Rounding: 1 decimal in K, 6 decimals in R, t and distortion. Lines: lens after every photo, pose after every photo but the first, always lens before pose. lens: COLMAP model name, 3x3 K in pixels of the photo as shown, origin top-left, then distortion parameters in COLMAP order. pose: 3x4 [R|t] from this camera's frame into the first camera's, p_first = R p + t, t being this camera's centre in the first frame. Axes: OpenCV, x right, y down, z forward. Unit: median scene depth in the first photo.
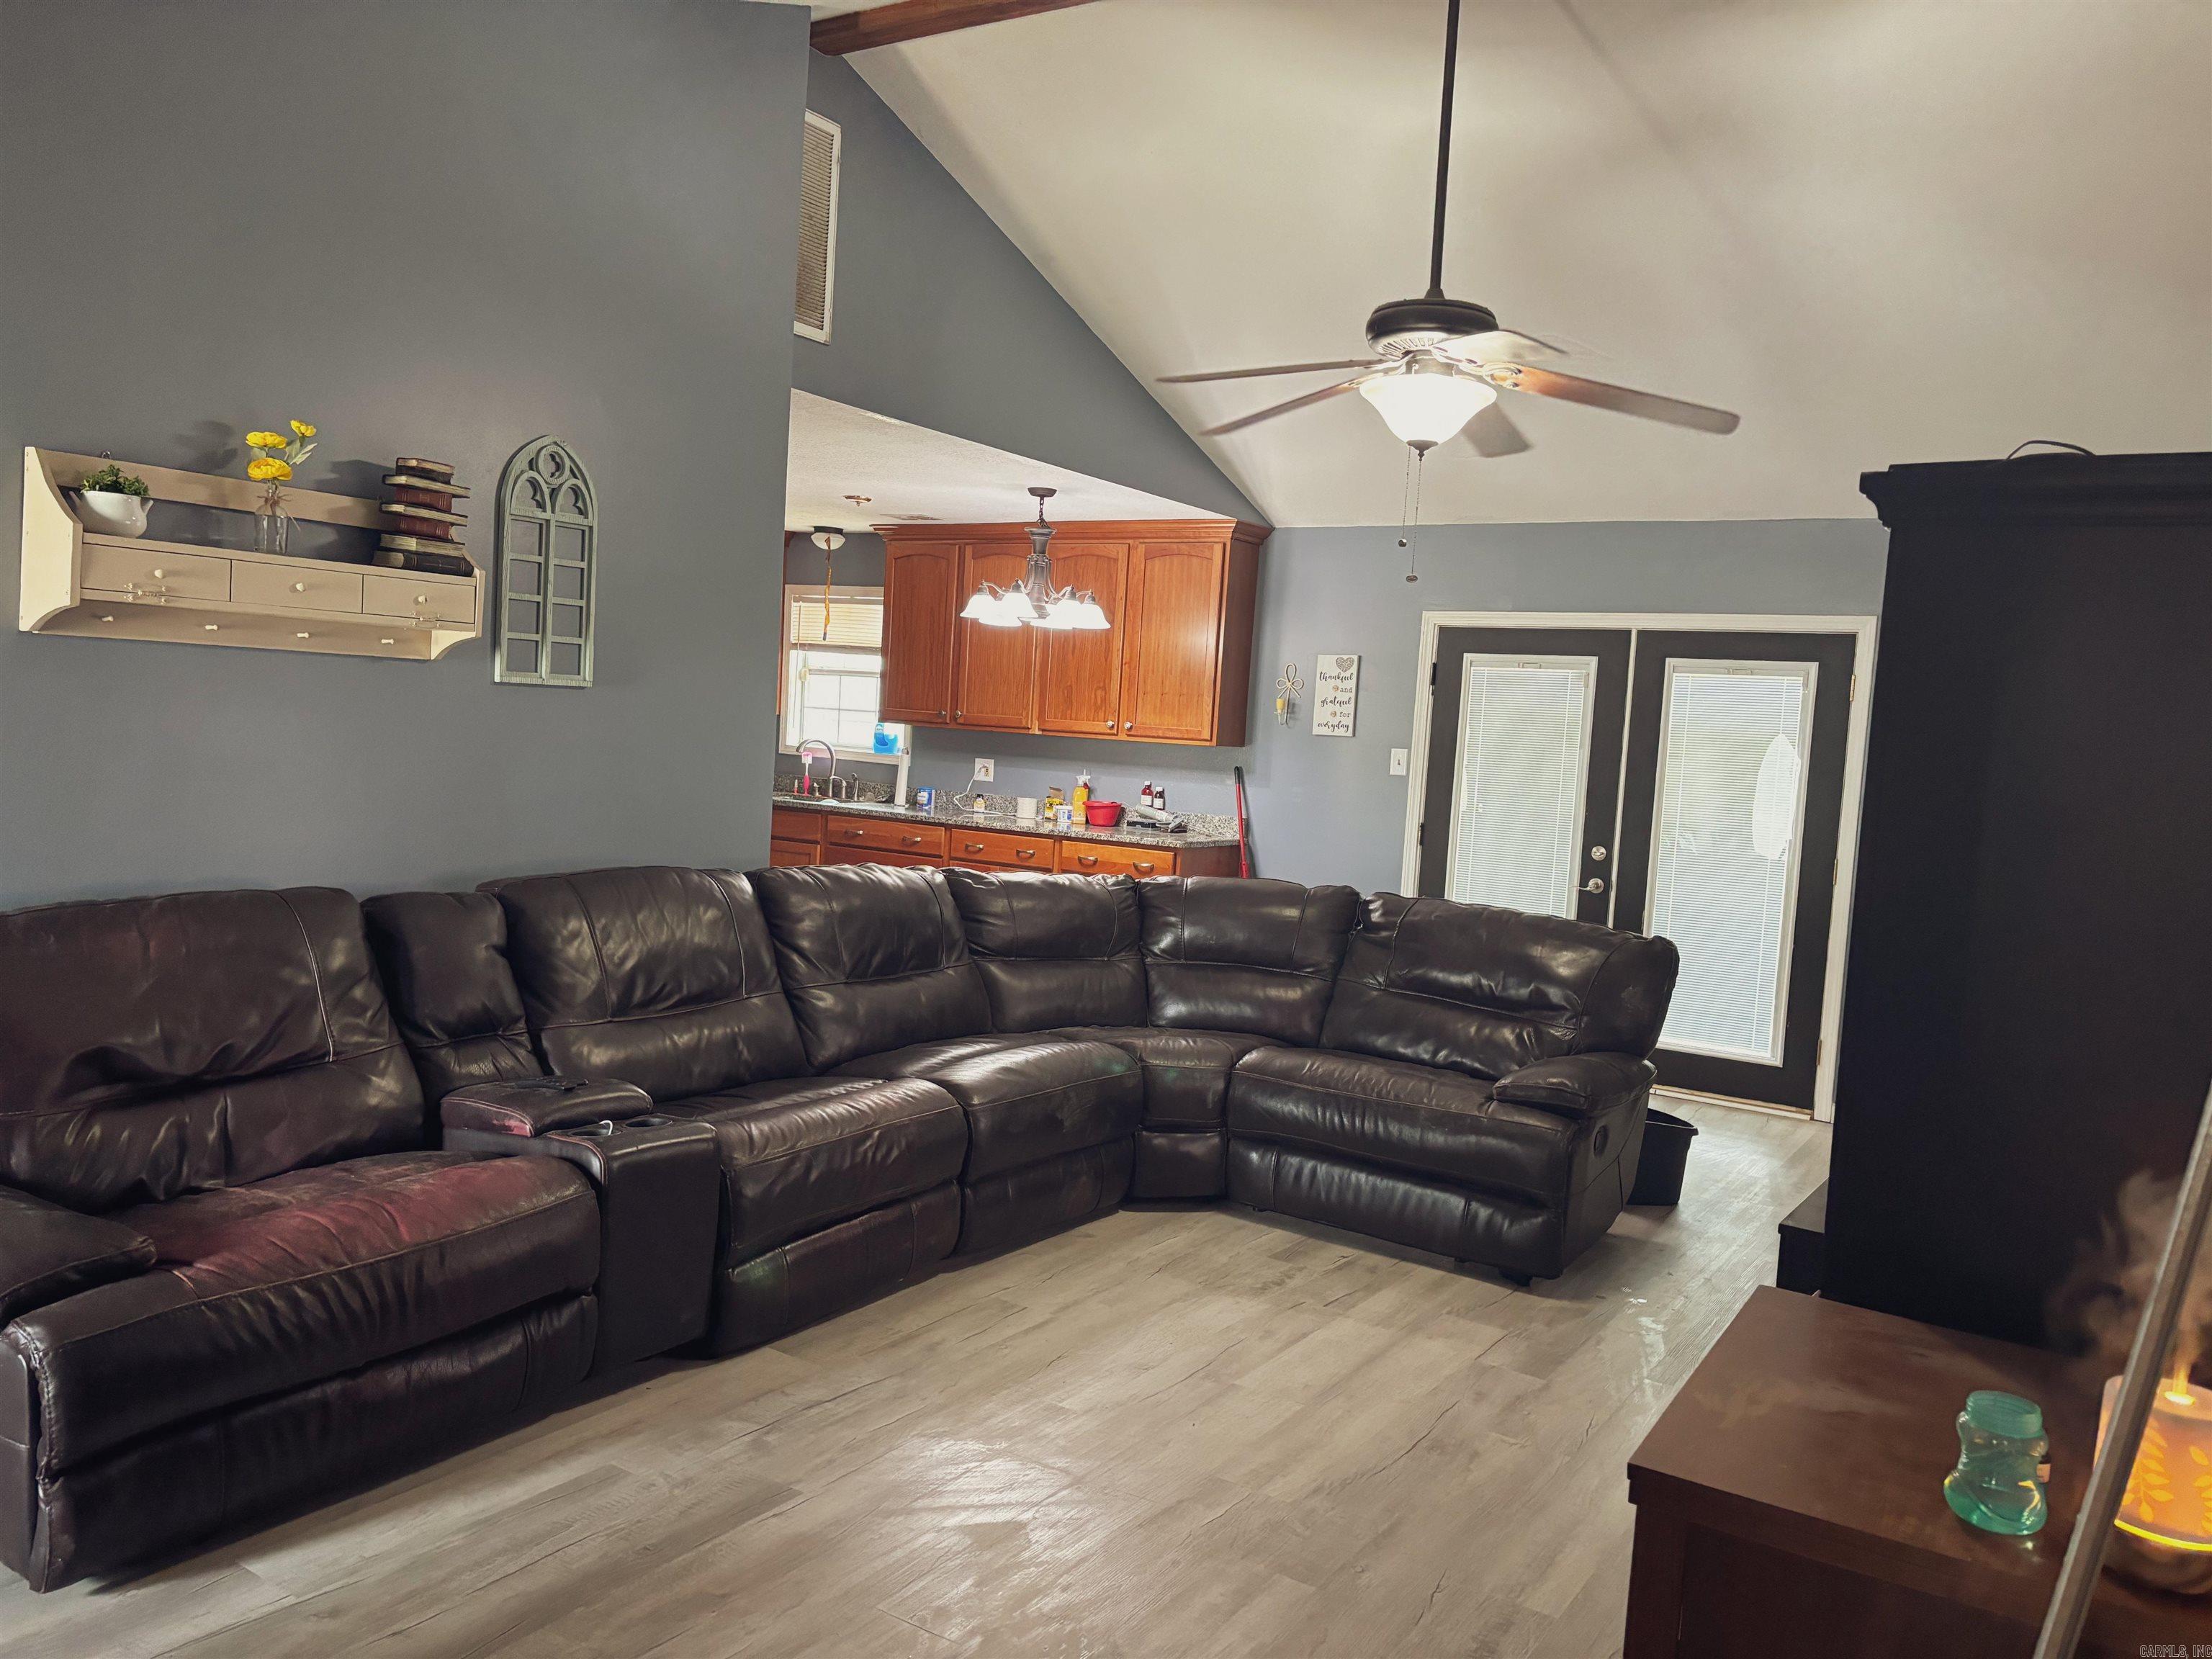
lens RADIAL K [[1667.2, 0, 1098.2], [0, 1667.2, 835.5], [0, 0, 1]] dist [0.009895, -0.004739]
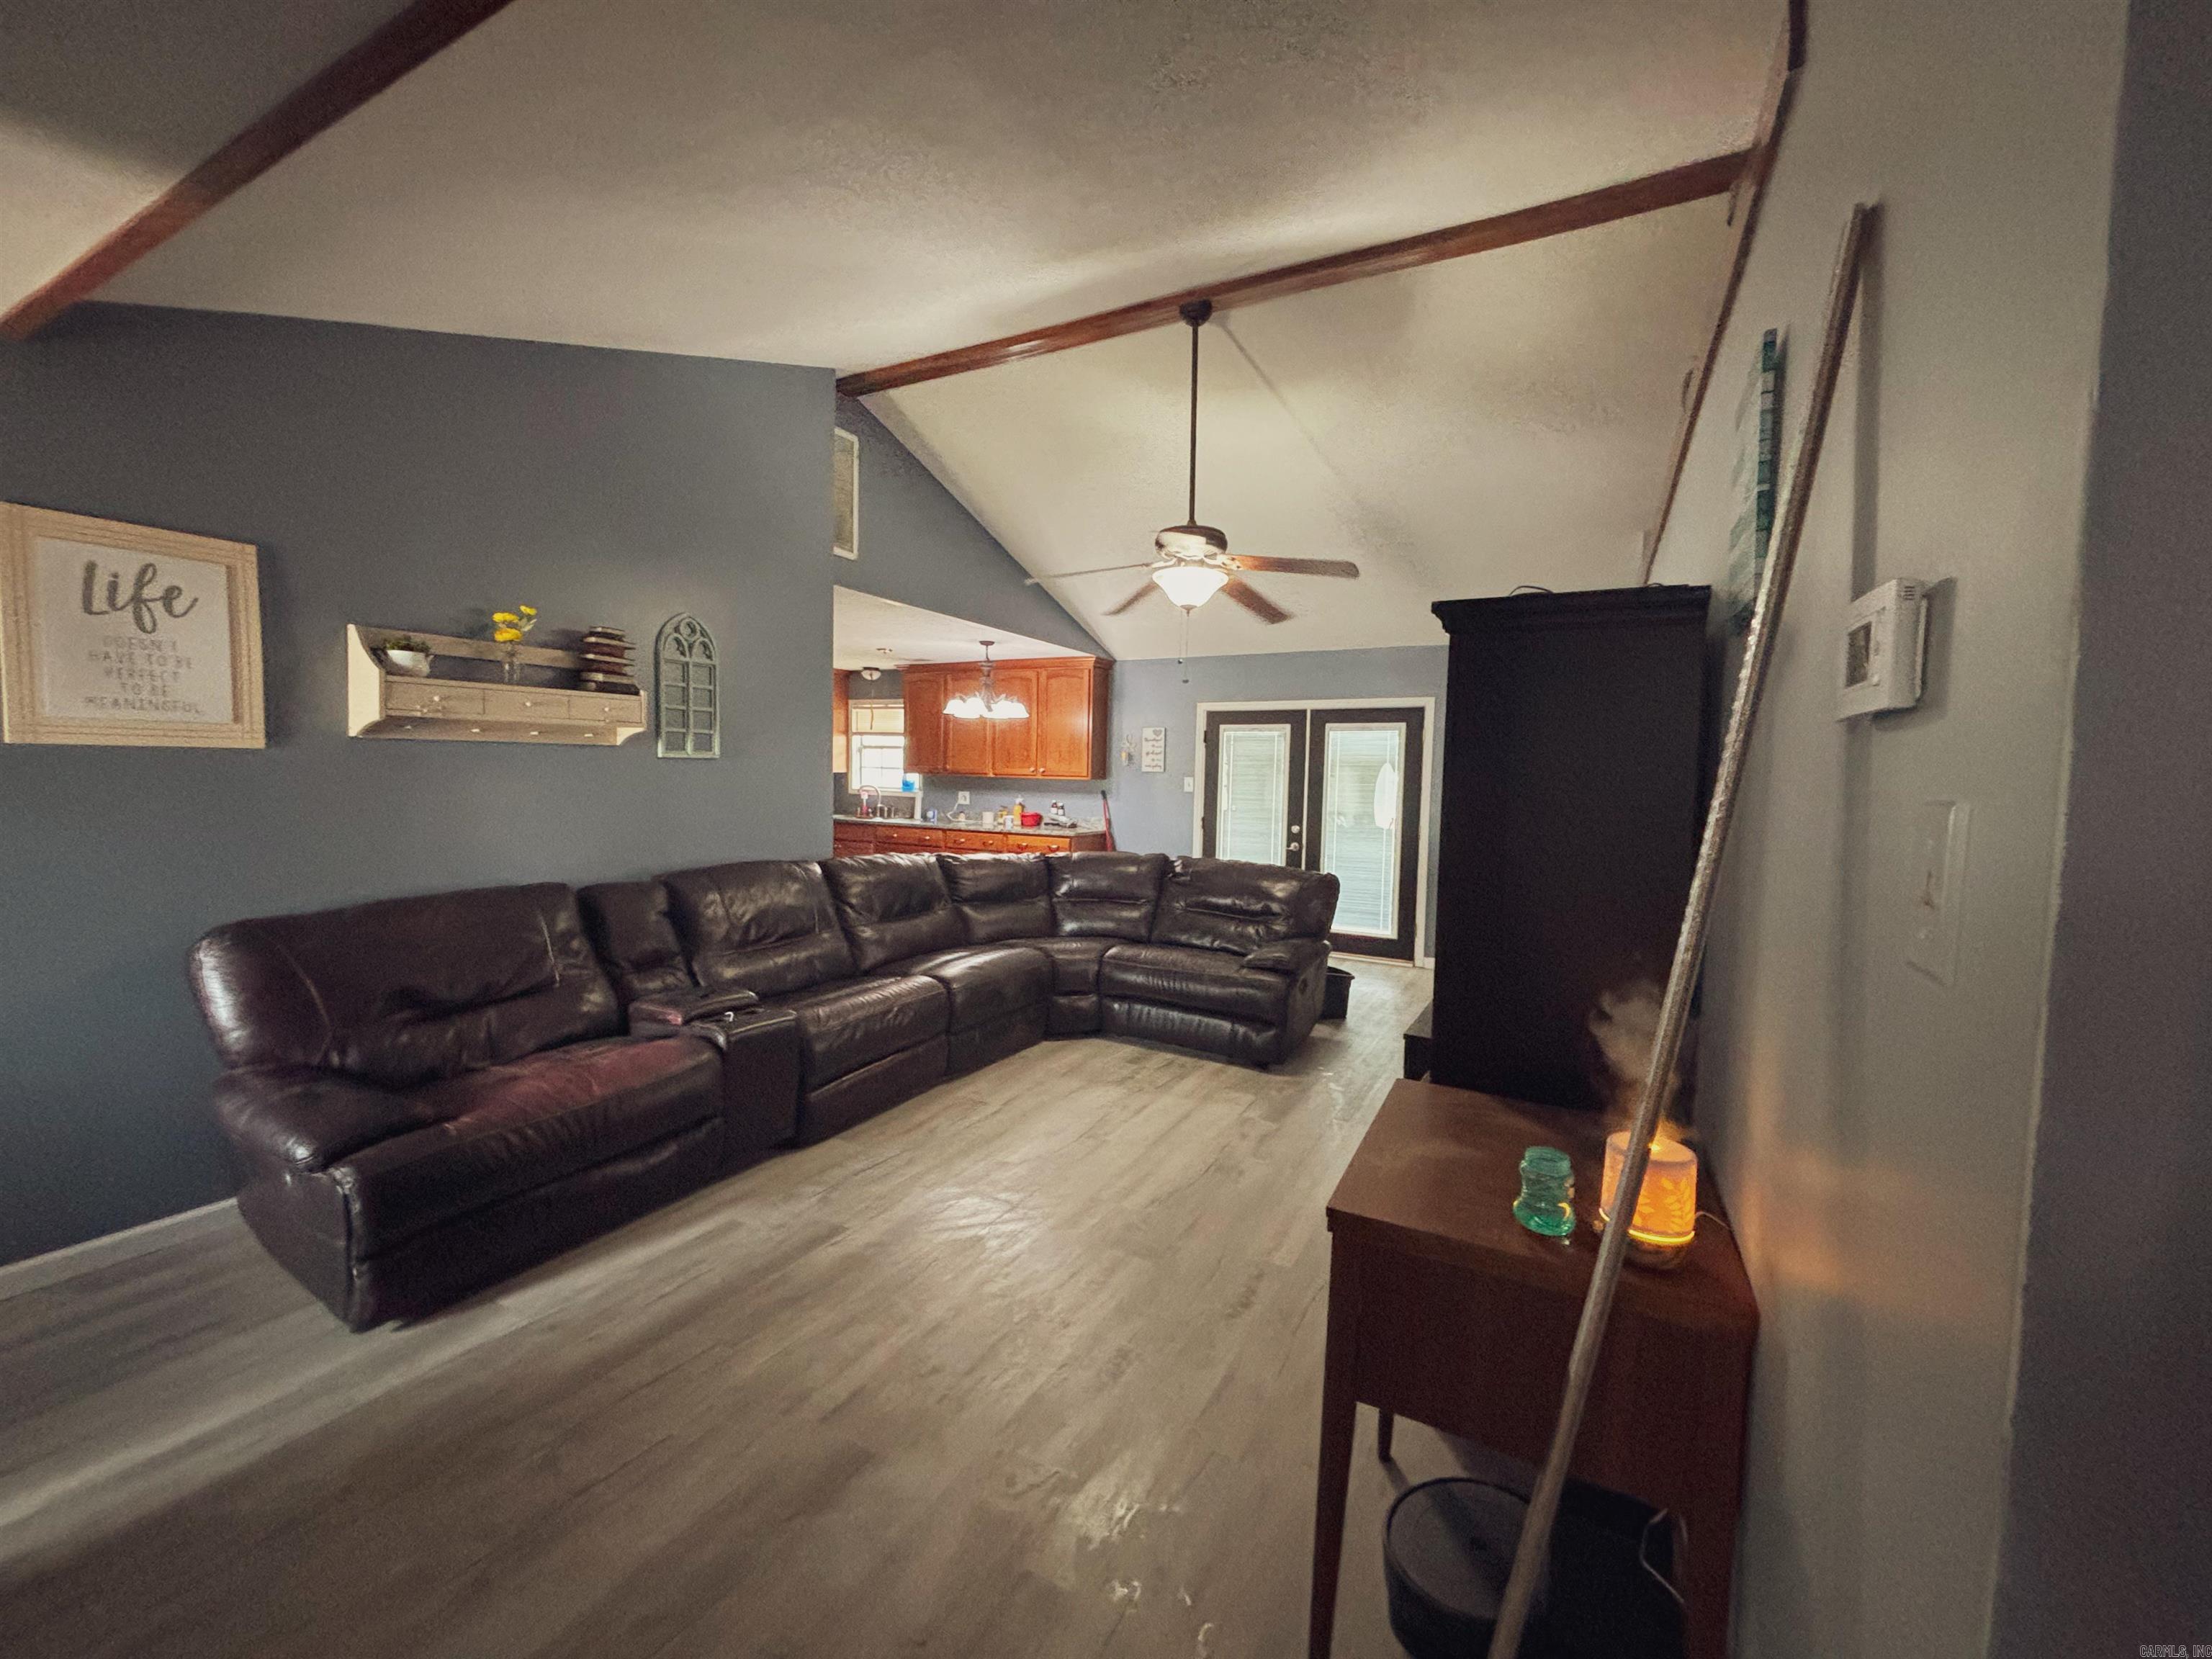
lens RADIAL K [[893.8, 0, 1111.1], [0, 893.8, 819.4], [0, 0, 1]] dist [-0.013555, -0.000182]
pose [[0.995317, -0.043142, 0.086499, 0.020078], [0.044145, 0.998978, -0.009715, 0.001202], [-0.085991, 0.013488, 0.996205, 0.058425]]
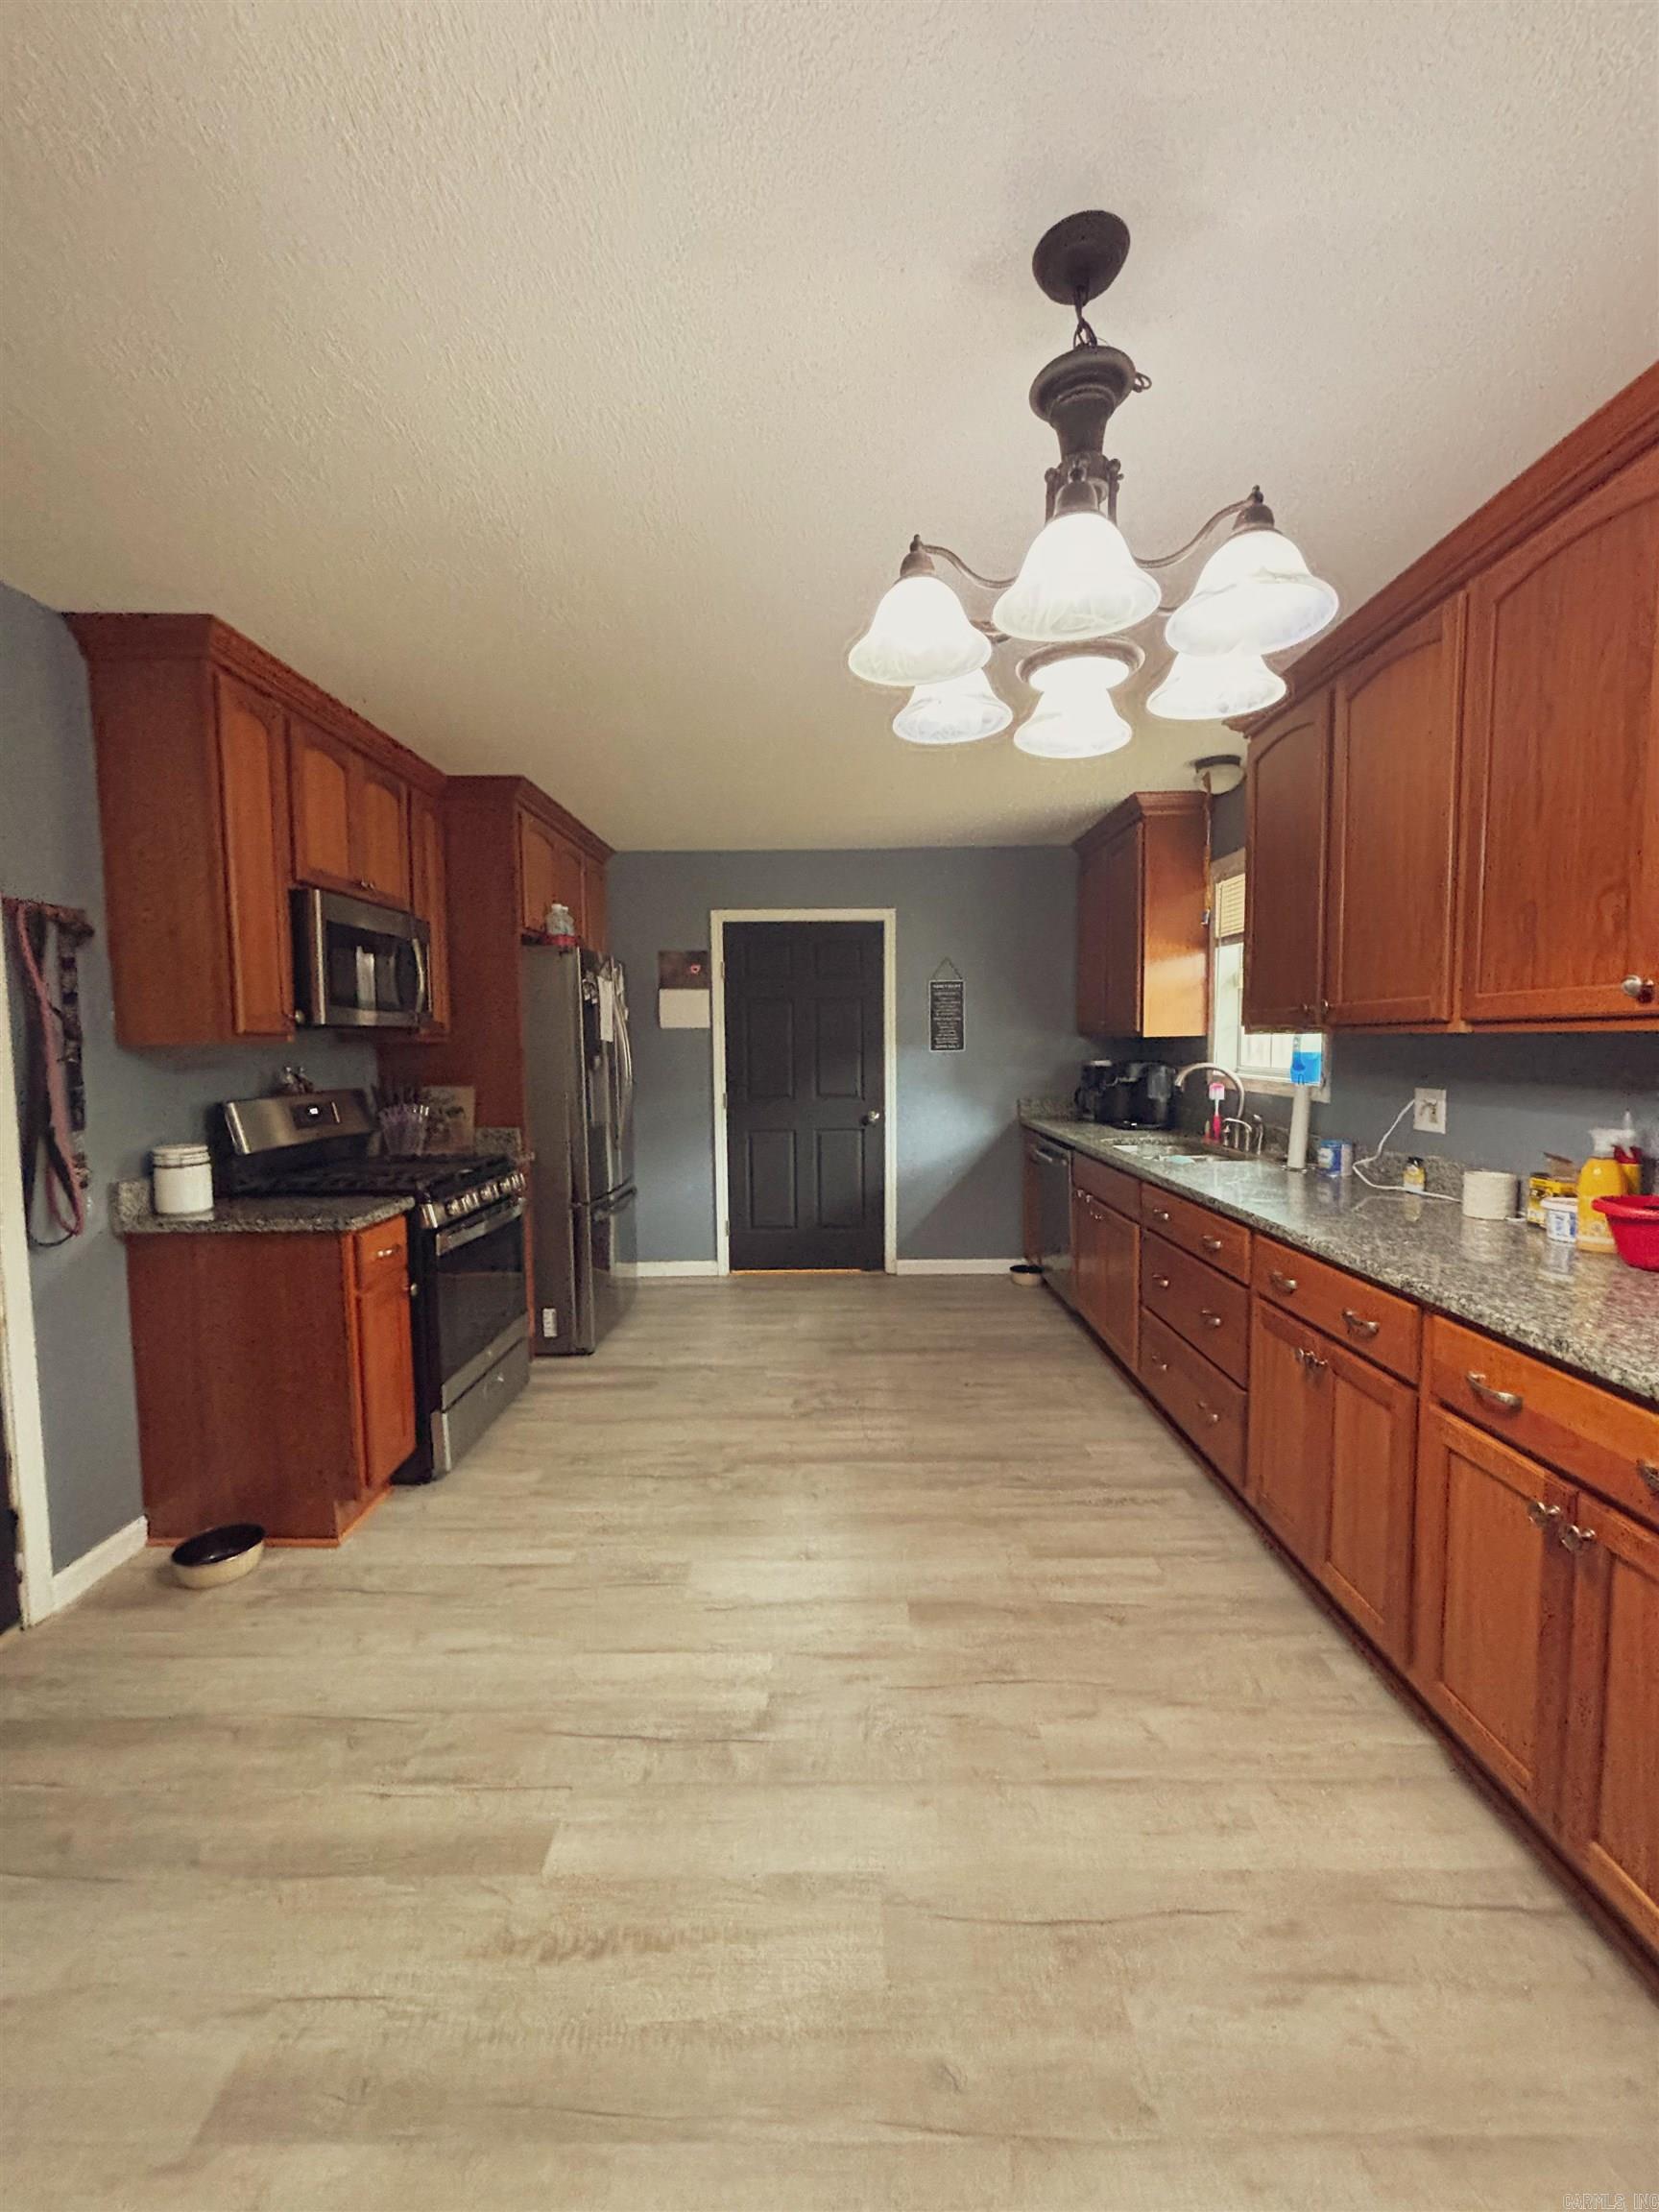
lens RADIAL K [[893.8, 0, 831.9], [0, 893.8, 1104.1], [0, 0, 1]] dist [-0.013555, -0.000182]
pose [[0.542710, -0.002866, -0.839915, 0.202761], [-0.018118, 0.999722, -0.015118, -0.110161], [0.839725, 0.023422, 0.542507, 2.265335]]
